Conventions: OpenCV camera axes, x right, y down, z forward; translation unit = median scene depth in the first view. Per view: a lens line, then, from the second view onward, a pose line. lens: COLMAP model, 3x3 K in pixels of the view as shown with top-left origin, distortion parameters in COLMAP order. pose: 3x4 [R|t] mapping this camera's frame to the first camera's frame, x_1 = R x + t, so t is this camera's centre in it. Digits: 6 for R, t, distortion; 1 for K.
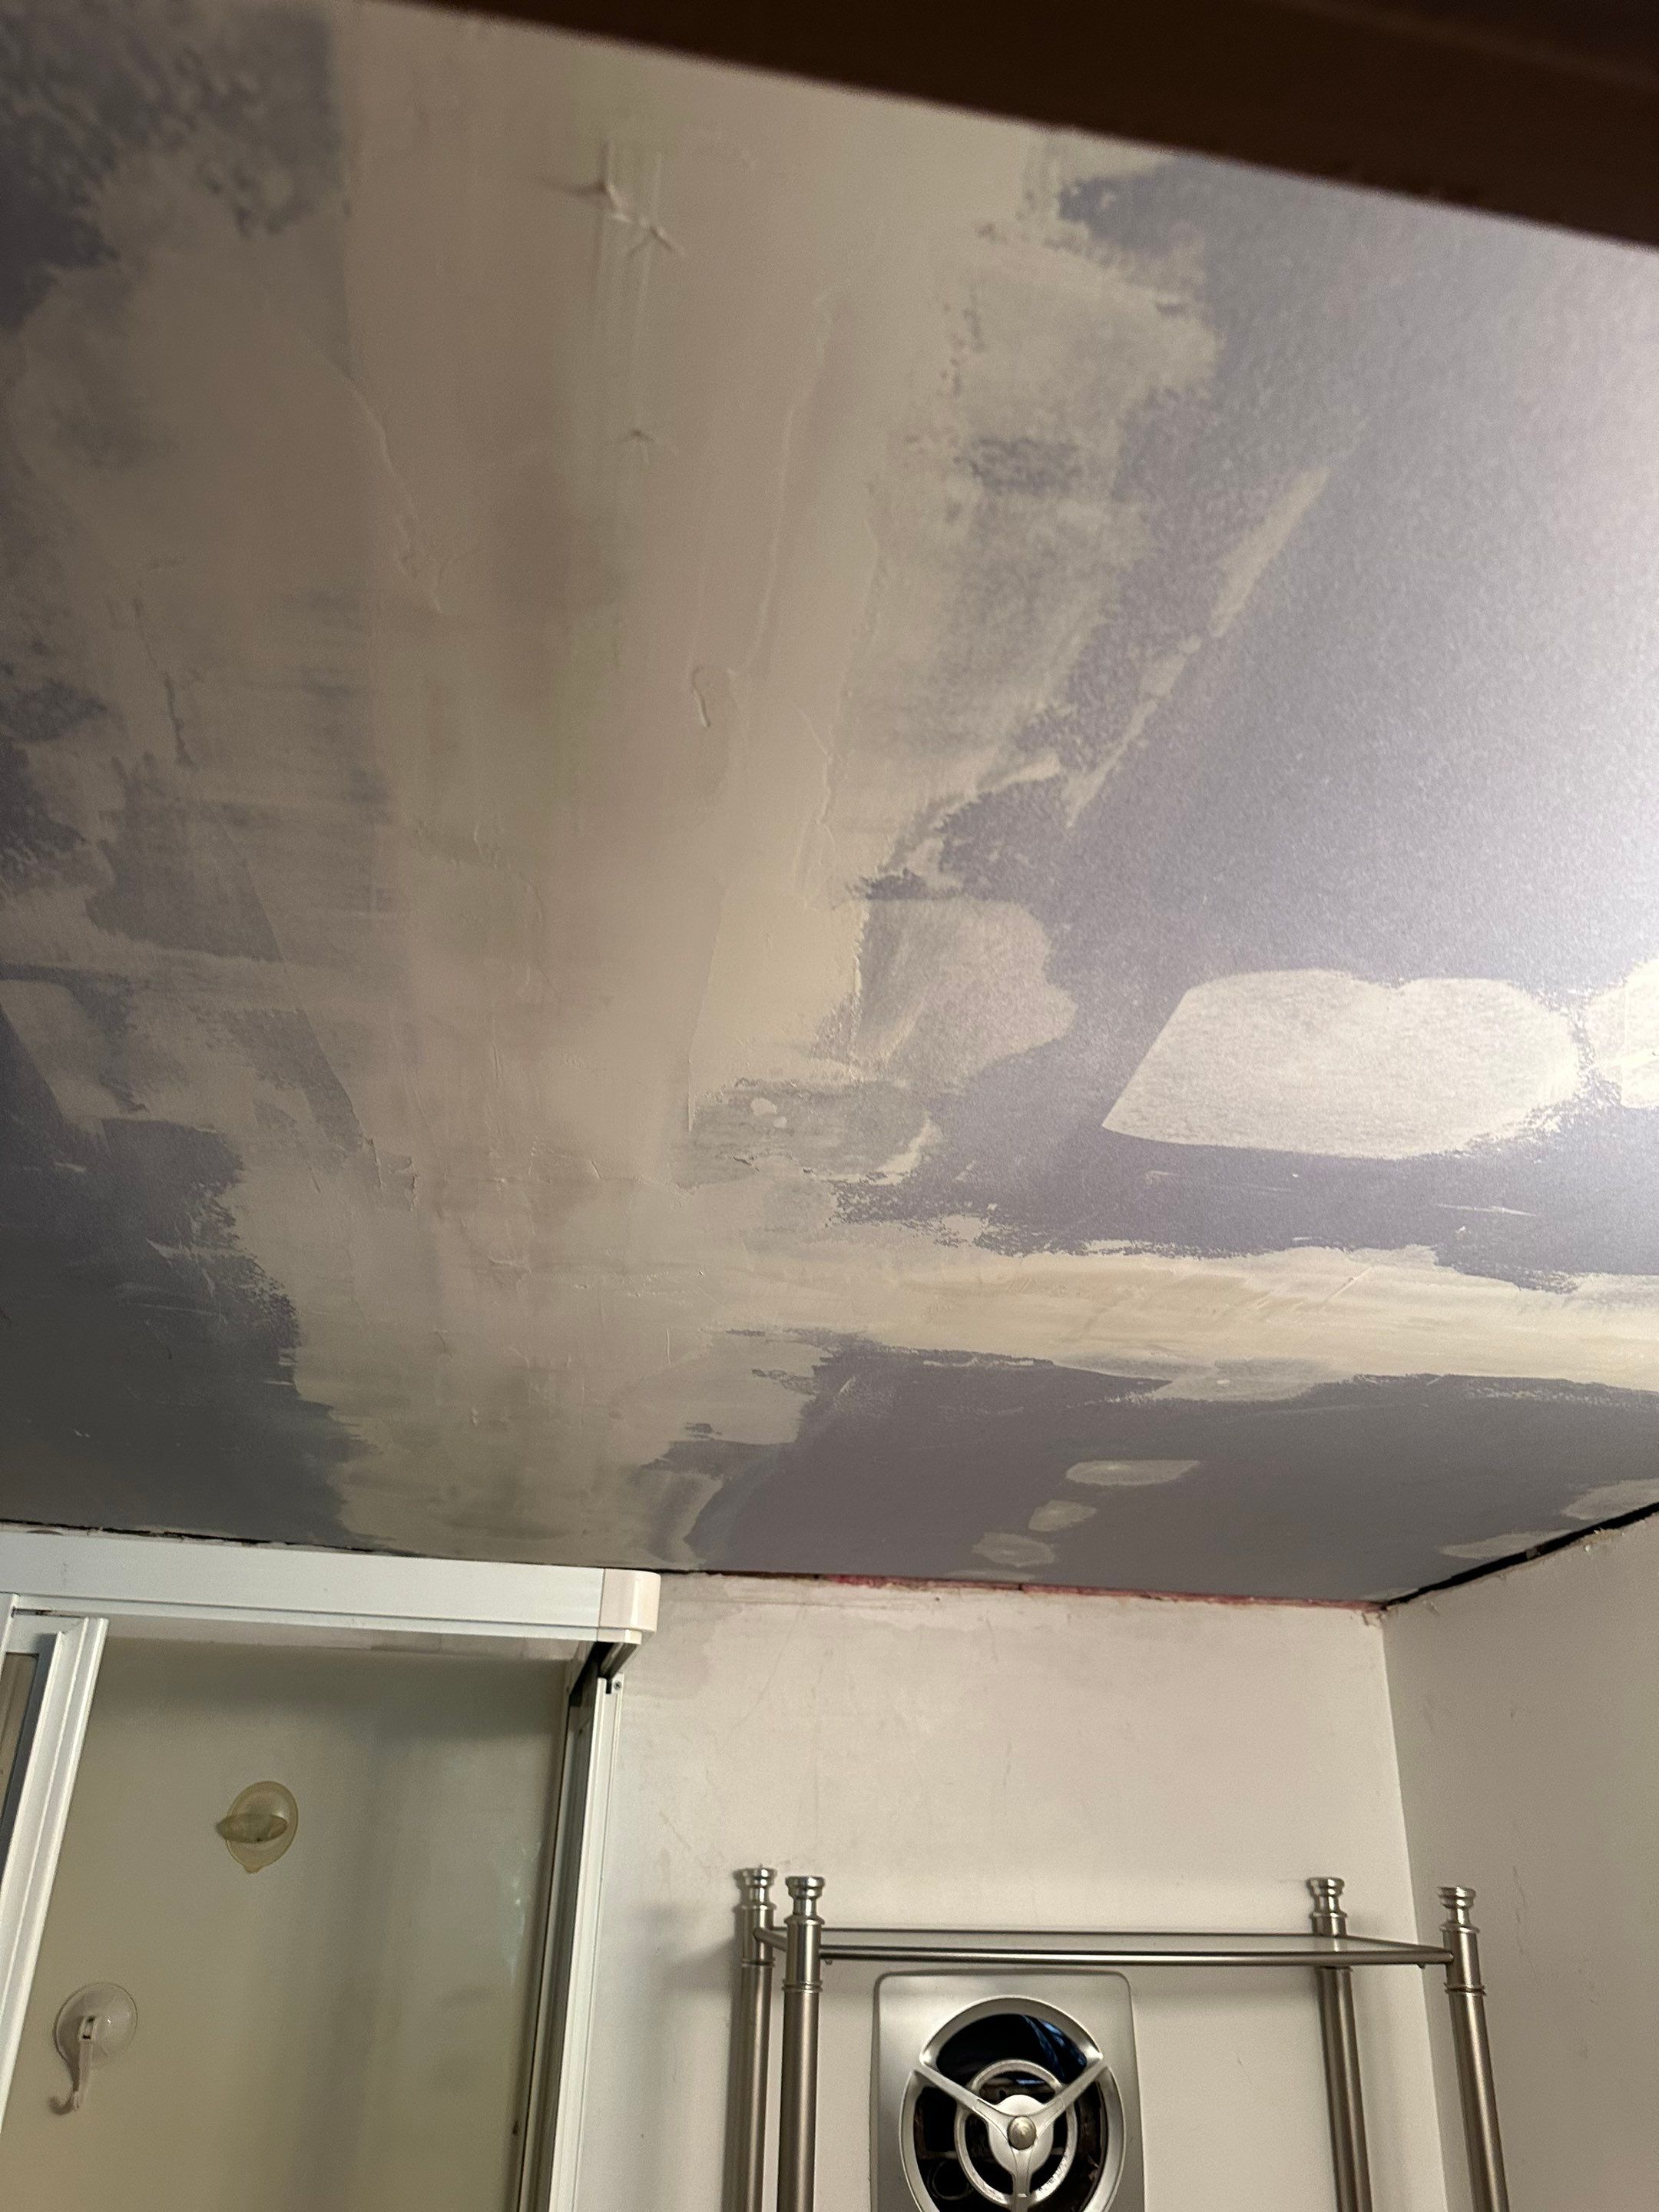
lens RADIAL K [[1582.1, 0, 843.4], [0, 1582.1, 1094.3], [0, 0, 1]] dist [0.045160, -0.071816]
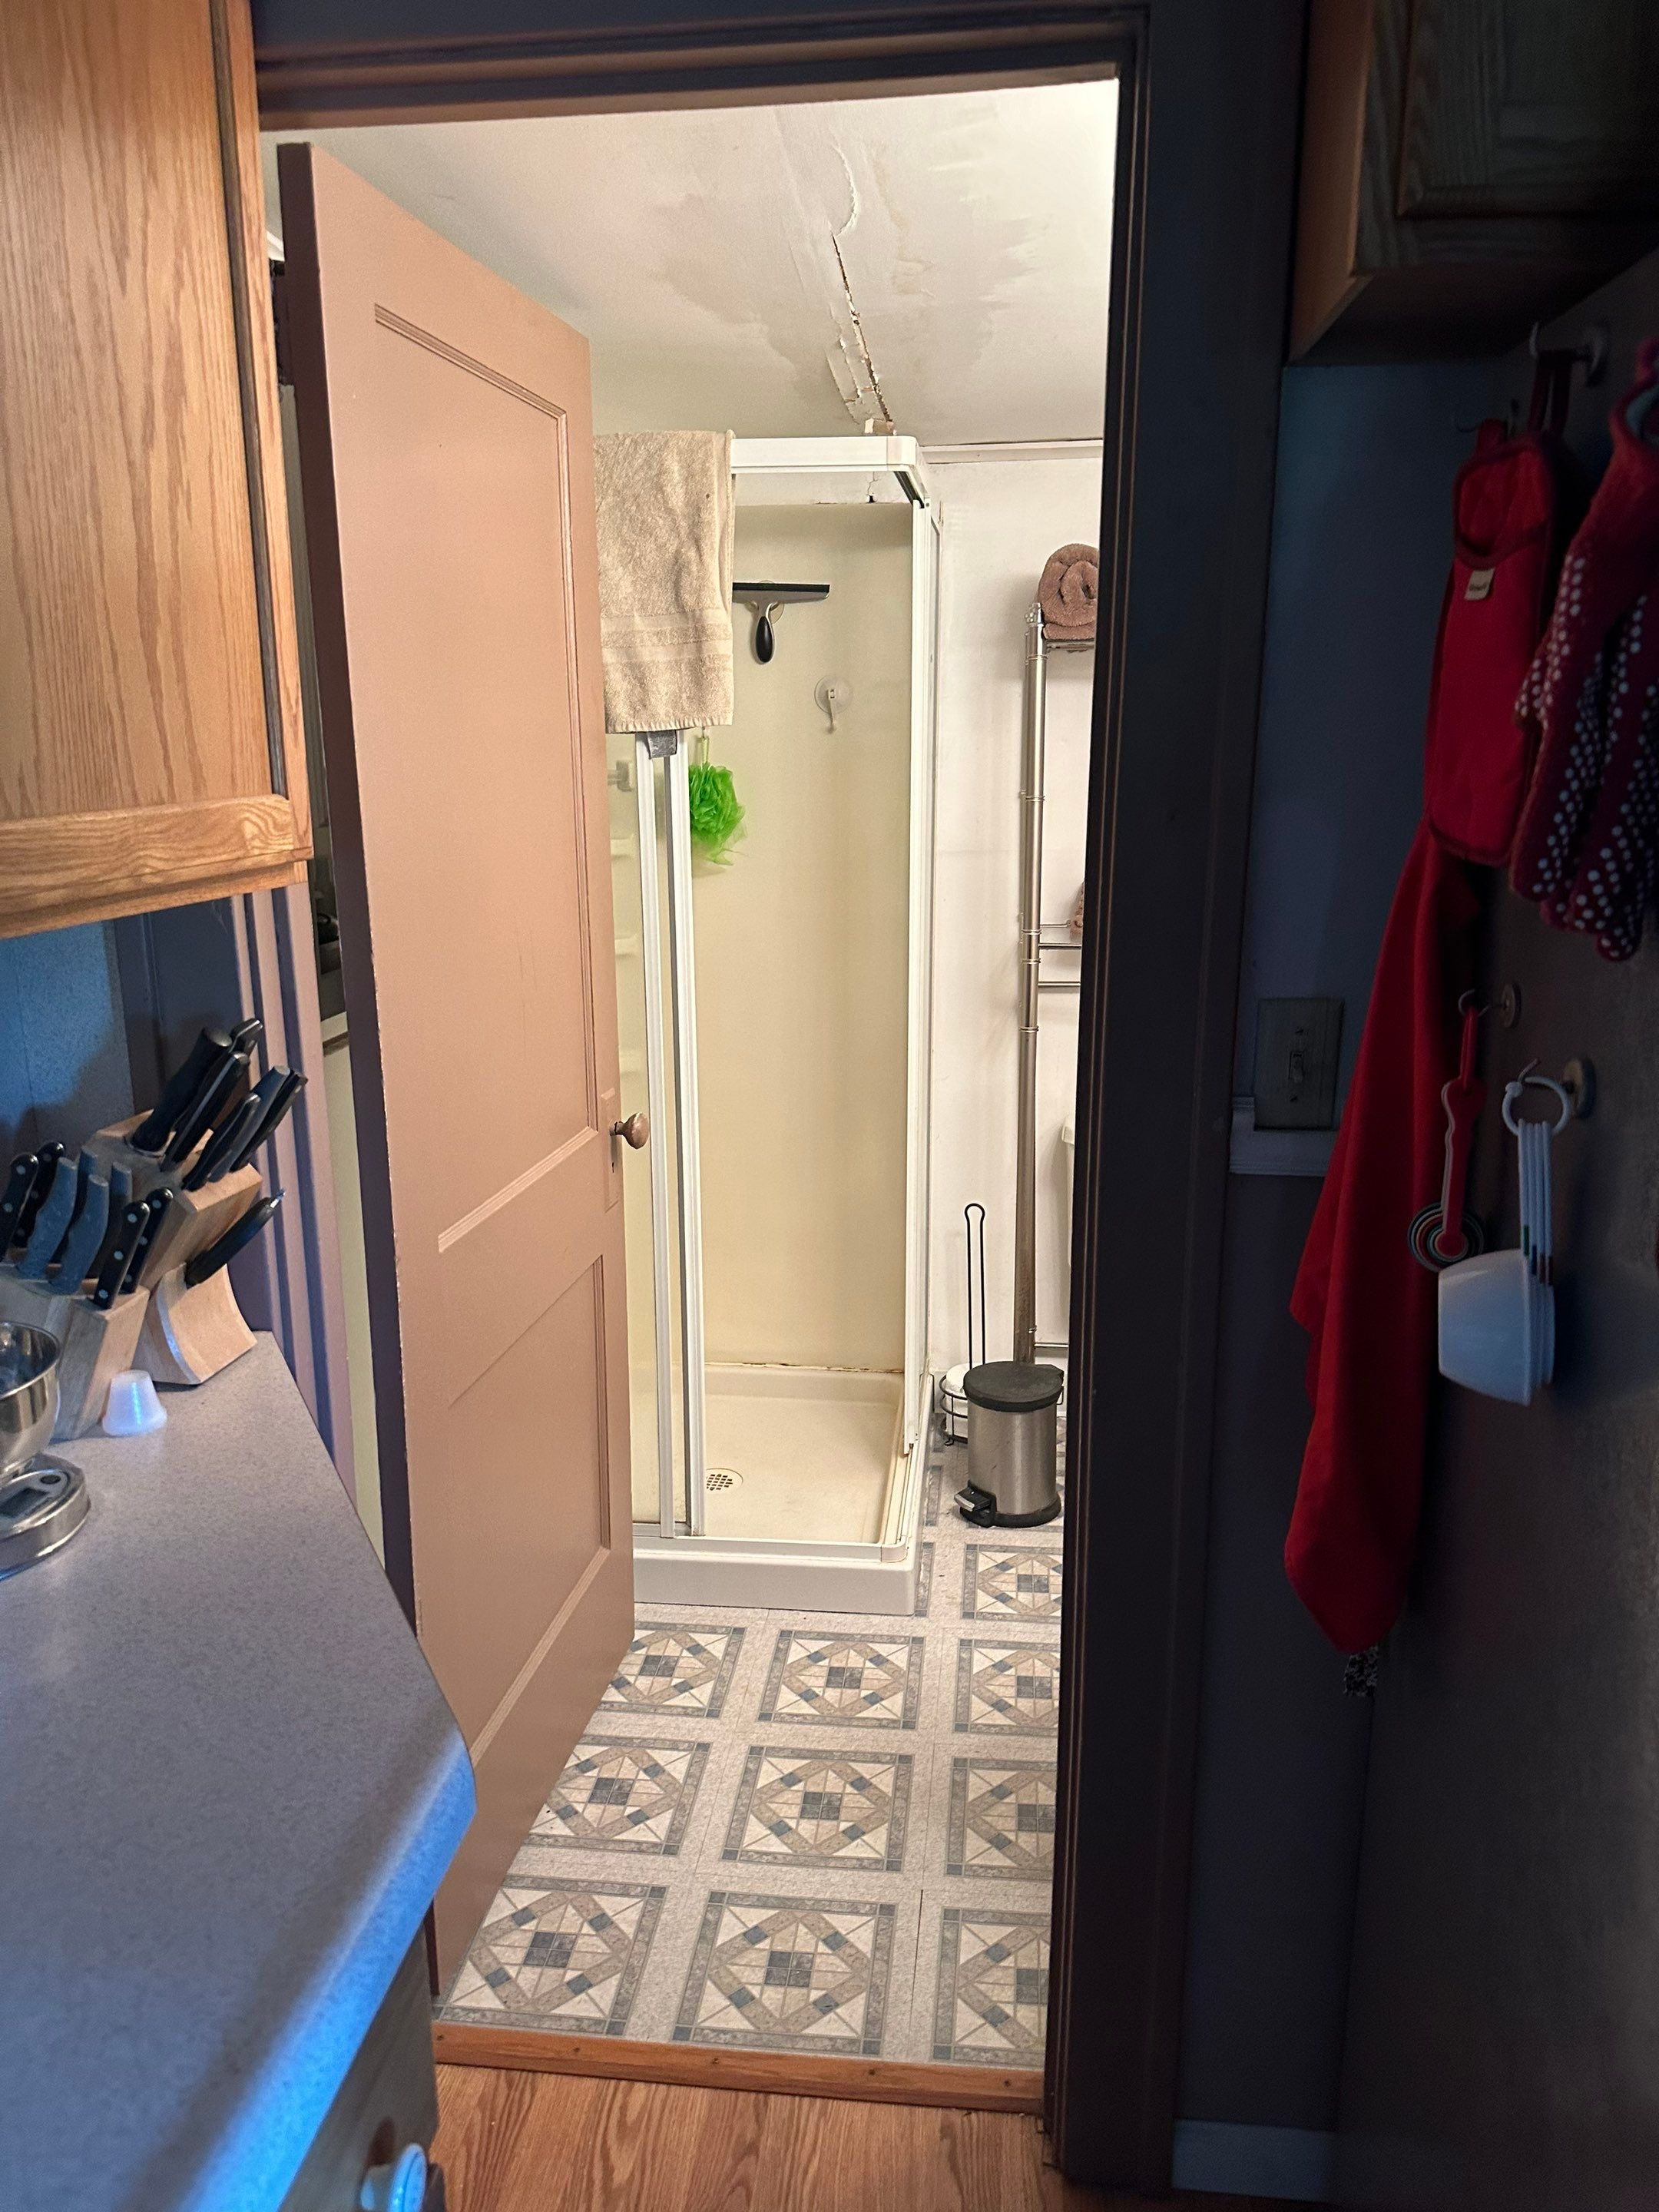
lens RADIAL K [[1579.7, 0, 844.2], [0, 1579.7, 1110.9], [0, 0, 1]] dist [0.104089, -0.221630]
pose [[0.956194, 0.032078, -0.290972, 0.304569], [0.153200, 0.792155, 0.590779, -0.173658], [0.249446, -0.609476, 0.752539, -0.797208]]
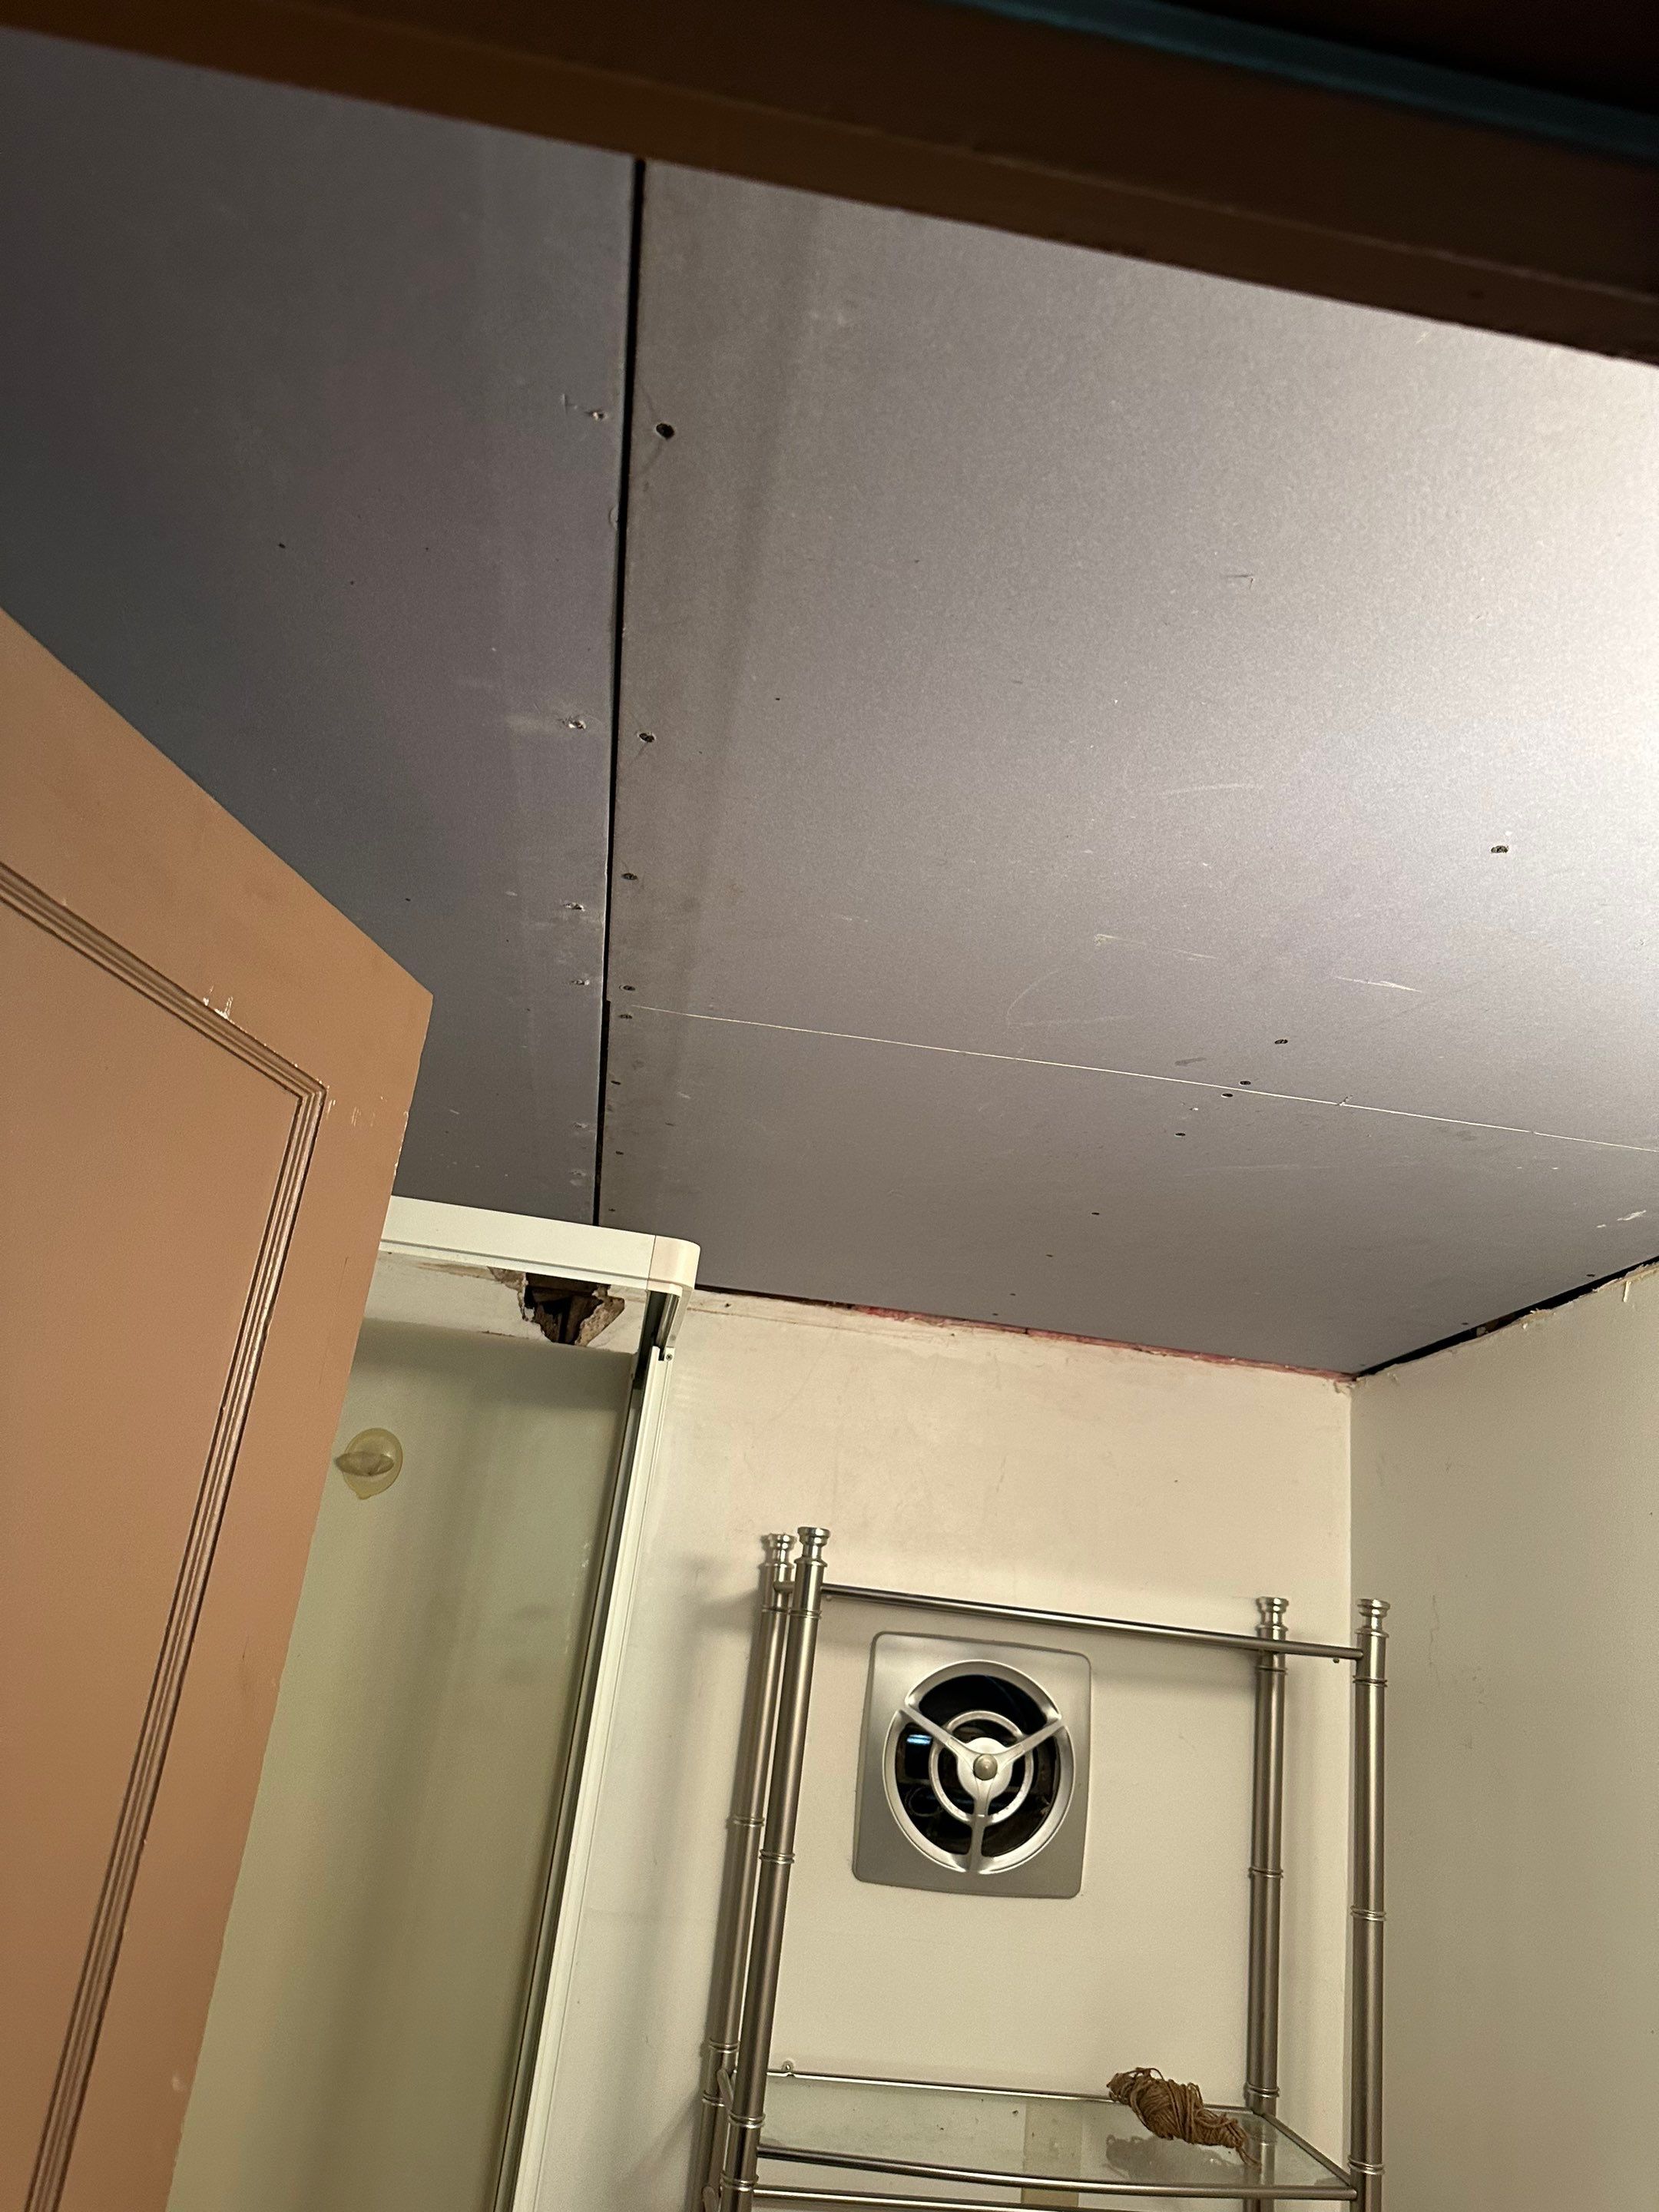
lens RADIAL K [[1582.2, 0, 835.9], [0, 1582.2, 1107.4], [0, 0, 1]] dist [0.202075, -0.435103]
pose [[0.995099, 0.072006, -0.067766, 0.048927], [-0.063728, 0.991055, 0.117258, 0.028916], [0.075603, -0.112365, 0.990787, -0.158844]]
